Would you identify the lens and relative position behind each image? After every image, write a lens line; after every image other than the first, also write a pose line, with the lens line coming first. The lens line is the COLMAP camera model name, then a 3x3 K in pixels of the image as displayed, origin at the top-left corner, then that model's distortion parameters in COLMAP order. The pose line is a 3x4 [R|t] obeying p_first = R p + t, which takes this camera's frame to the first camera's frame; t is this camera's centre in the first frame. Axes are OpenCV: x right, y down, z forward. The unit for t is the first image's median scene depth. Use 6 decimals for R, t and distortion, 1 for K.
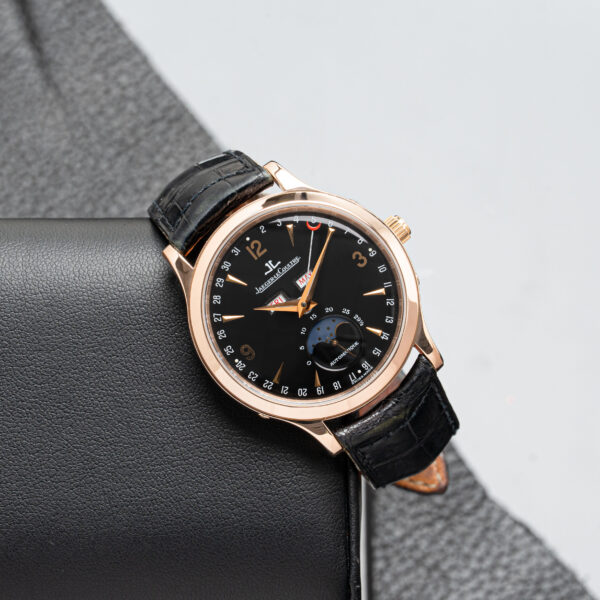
lens RADIAL K [[2306.8, 0, 297.3], [0, 2306.8, 302.0], [0, 0, 1]] dist [-0.750329, 0.000000]
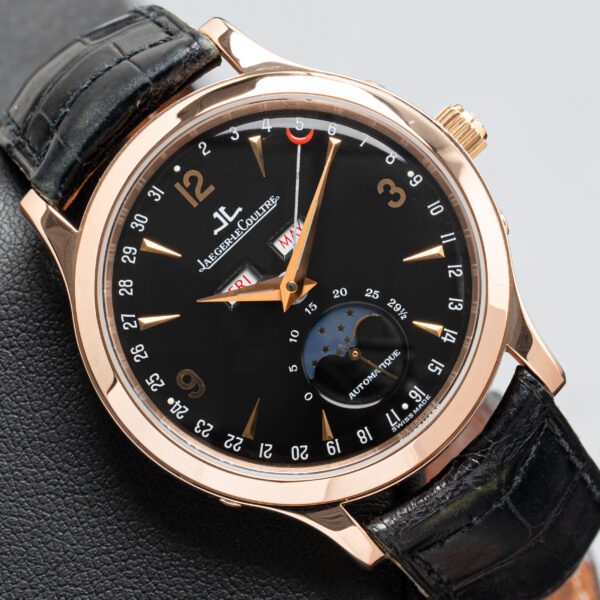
lens RADIAL K [[2306.8, 0, 305.4], [0, 2306.8, 298.0], [0, 0, 1]] dist [-0.750329, 0.000000]
pose [[0.997939, -0.062475, 0.014674, -0.001837], [0.063019, 0.997204, -0.040151, 0.025167], [-0.012124, 0.040993, 0.999086, 0.476213]]
